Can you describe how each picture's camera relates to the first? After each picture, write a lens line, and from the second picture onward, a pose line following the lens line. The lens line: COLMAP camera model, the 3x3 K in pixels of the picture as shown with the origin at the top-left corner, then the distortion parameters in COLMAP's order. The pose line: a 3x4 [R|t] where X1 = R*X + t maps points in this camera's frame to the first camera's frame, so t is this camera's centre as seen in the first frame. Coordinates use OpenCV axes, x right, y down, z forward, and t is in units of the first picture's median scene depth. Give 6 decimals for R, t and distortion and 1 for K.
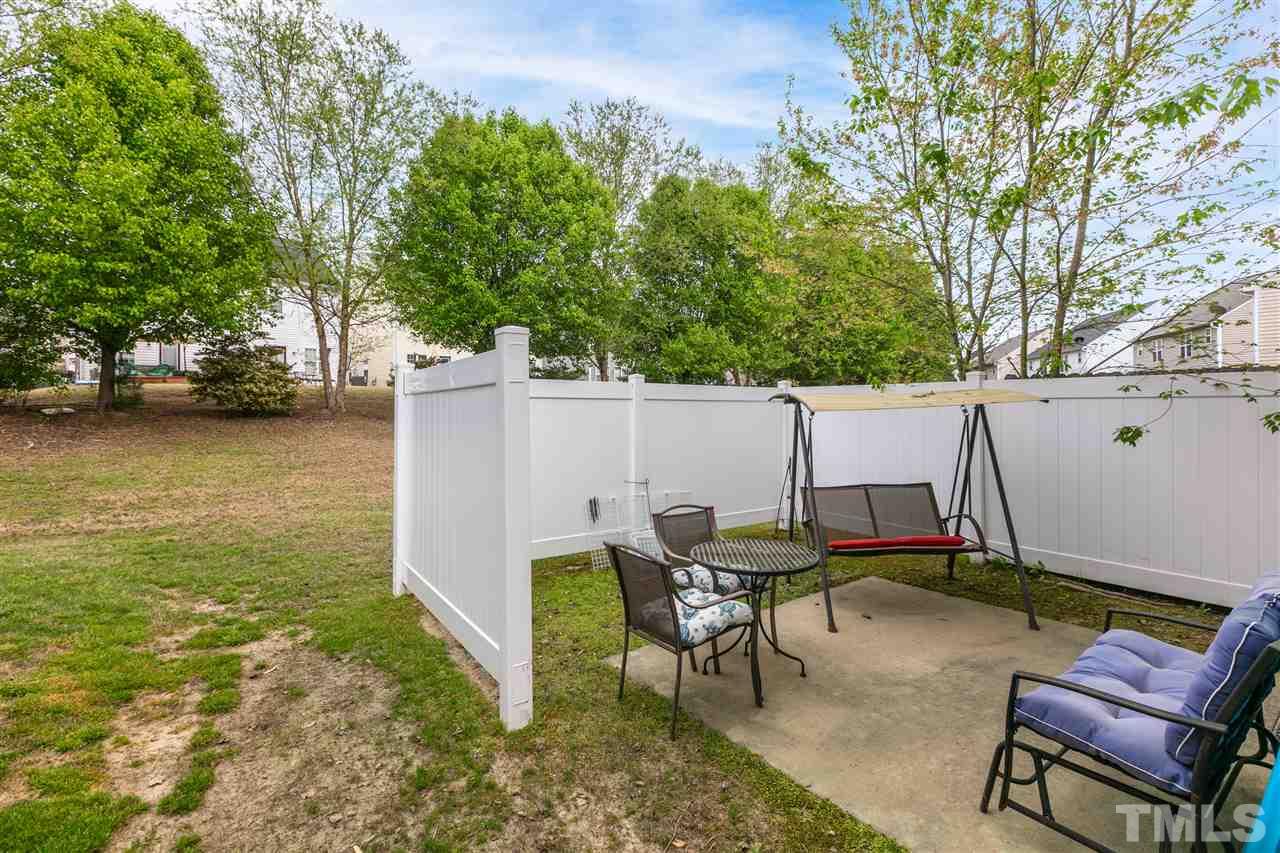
lens RADIAL K [[568.4, 0, 644.6], [0, 568.4, 407.8], [0, 0, 1]] dist [-0.001740, -0.000221]
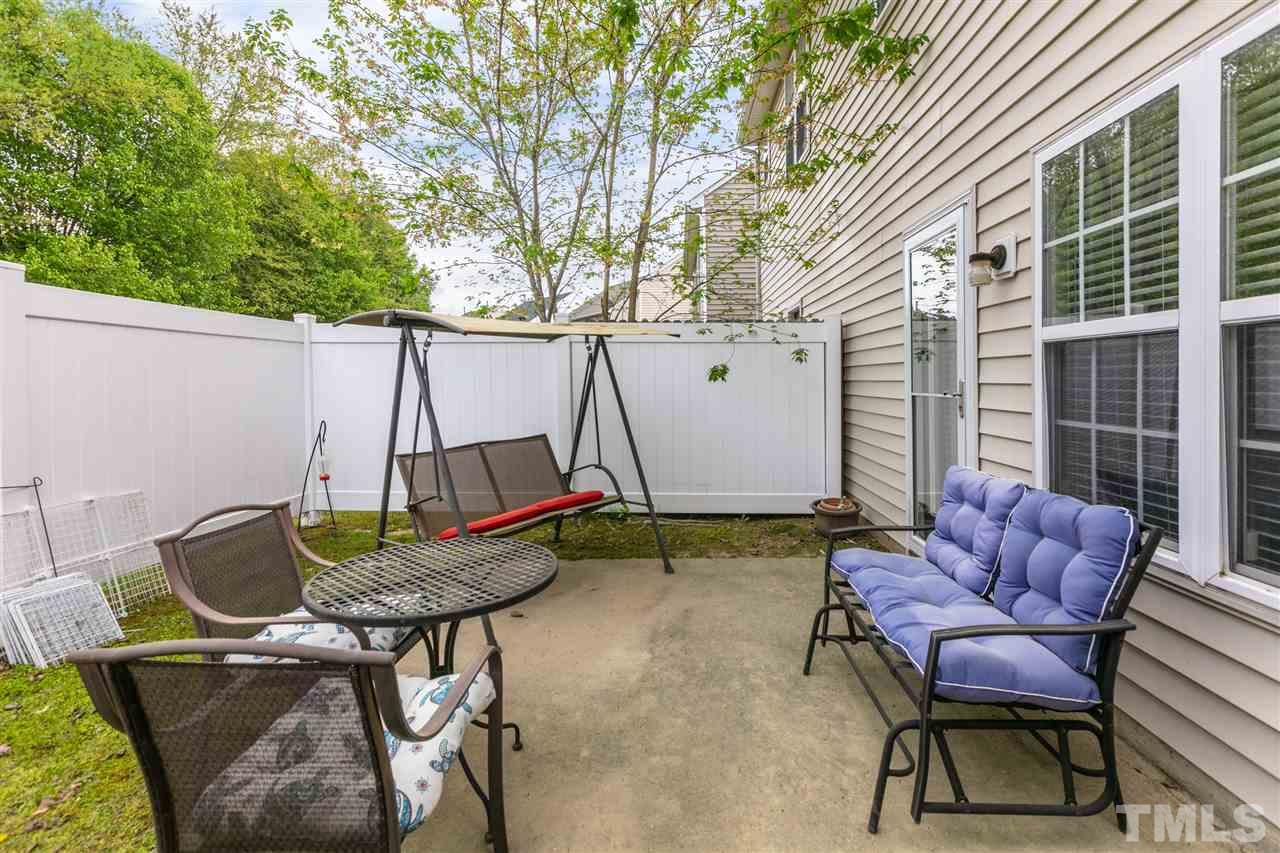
lens RADIAL K [[583.6, 0, 659.8], [0, 583.6, 388.3], [0, 0, 1]] dist [0.001301, 0.000898]
pose [[0.618774, -0.014817, 0.785430, -0.093215], [-0.000947, 0.999807, 0.019607, 0.055558], [-0.785569, -0.012876, 0.618640, 0.389433]]
